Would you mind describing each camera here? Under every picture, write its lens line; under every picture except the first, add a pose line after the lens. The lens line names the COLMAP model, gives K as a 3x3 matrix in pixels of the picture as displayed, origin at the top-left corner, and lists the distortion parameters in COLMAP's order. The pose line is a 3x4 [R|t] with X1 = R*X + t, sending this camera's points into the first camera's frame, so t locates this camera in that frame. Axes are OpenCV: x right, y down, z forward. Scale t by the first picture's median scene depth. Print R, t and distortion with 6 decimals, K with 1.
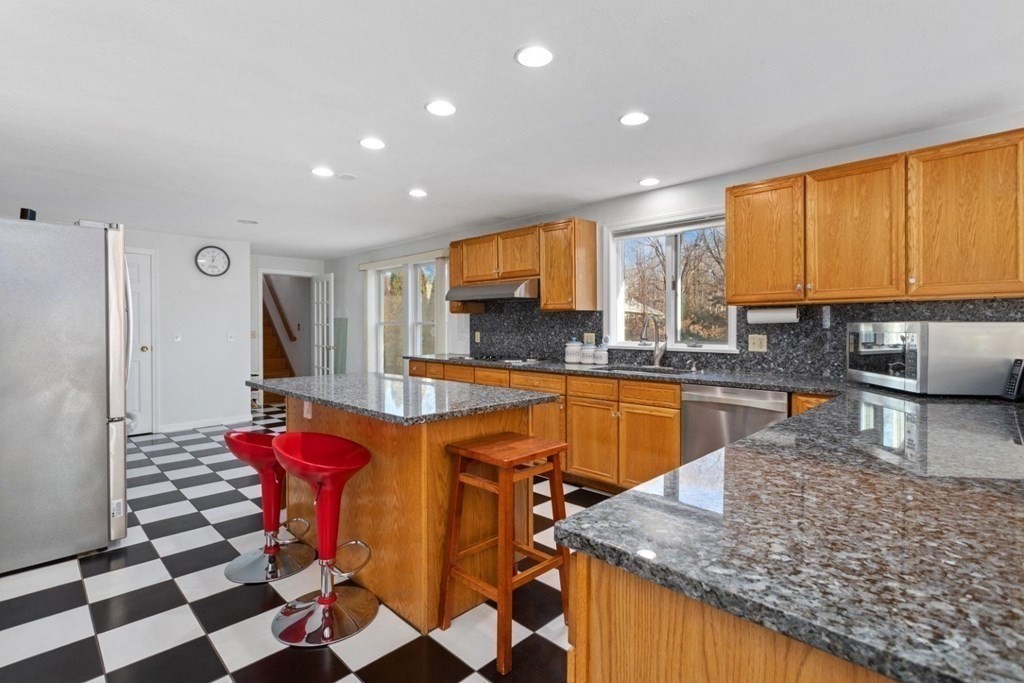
lens RADIAL K [[486.4, 0, 509.8], [0, 486.4, 322.5], [0, 0, 1]] dist [-0.000608, 0.000249]
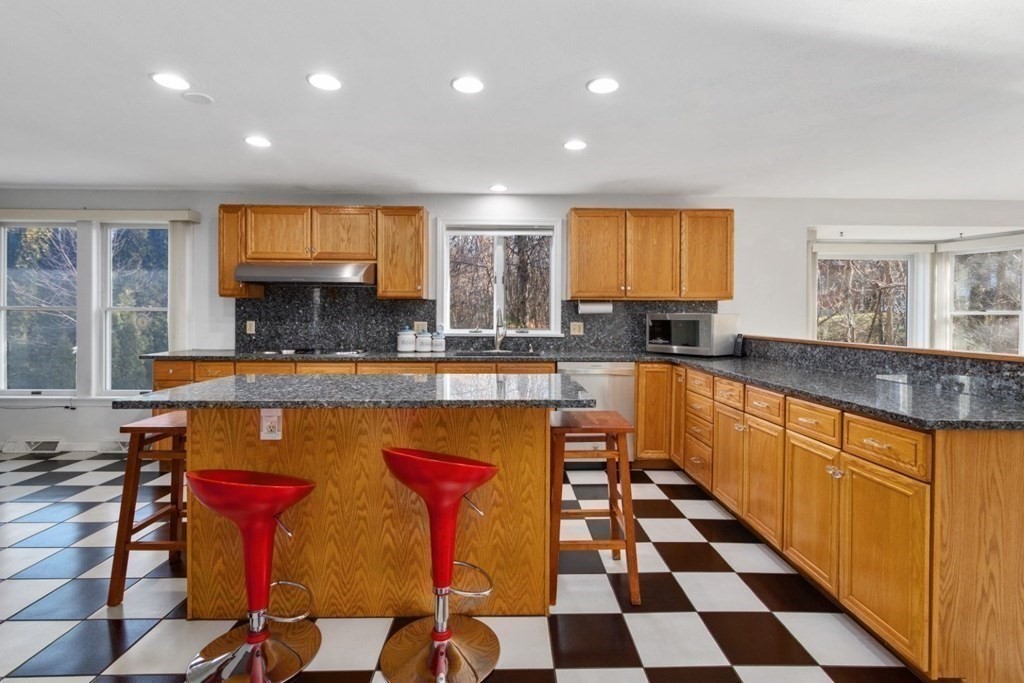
lens RADIAL K [[487.7, 0, 514.5], [0, 487.7, 314.0], [0, 0, 1]] dist [-0.000007, 0.000067]
pose [[0.695993, 0.009816, 0.717982, -0.457593], [-0.011502, 0.999931, -0.002521, 0.006671], [-0.717957, -0.006503, 0.696057, 0.163190]]
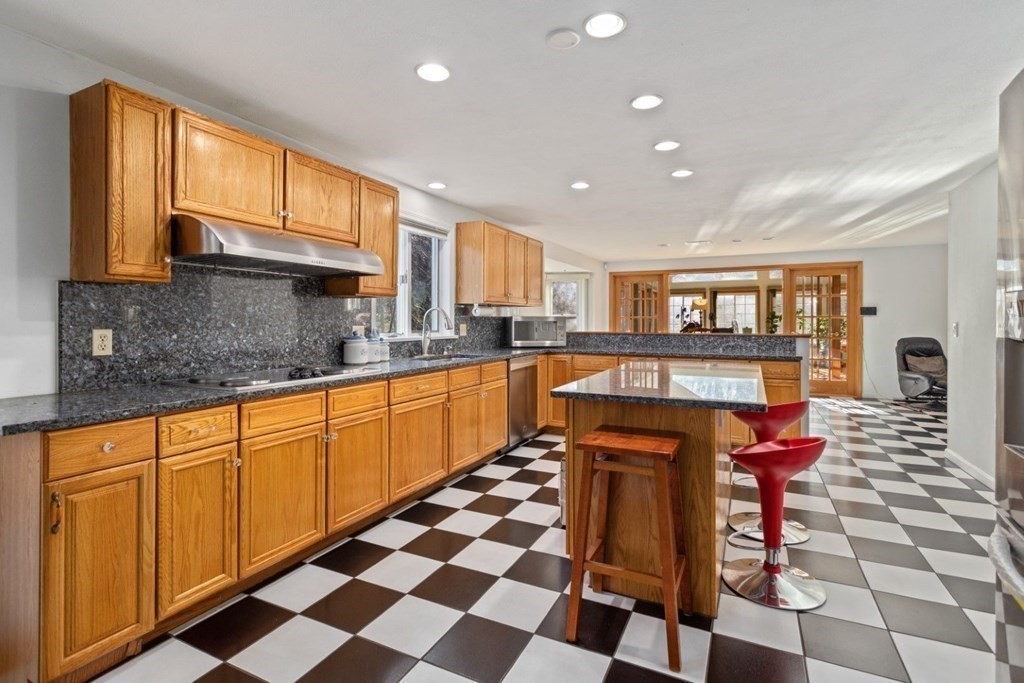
lens RADIAL K [[478.9, 0, 512.5], [0, 478.9, 320.9], [0, 0, 1]] dist [0.001157, 0.000495]
pose [[-0.330153, 0.003771, 0.943920, -0.720734], [-0.005860, 0.999965, -0.006045, 0.017534], [-0.943909, -0.007527, -0.330119, 1.088394]]
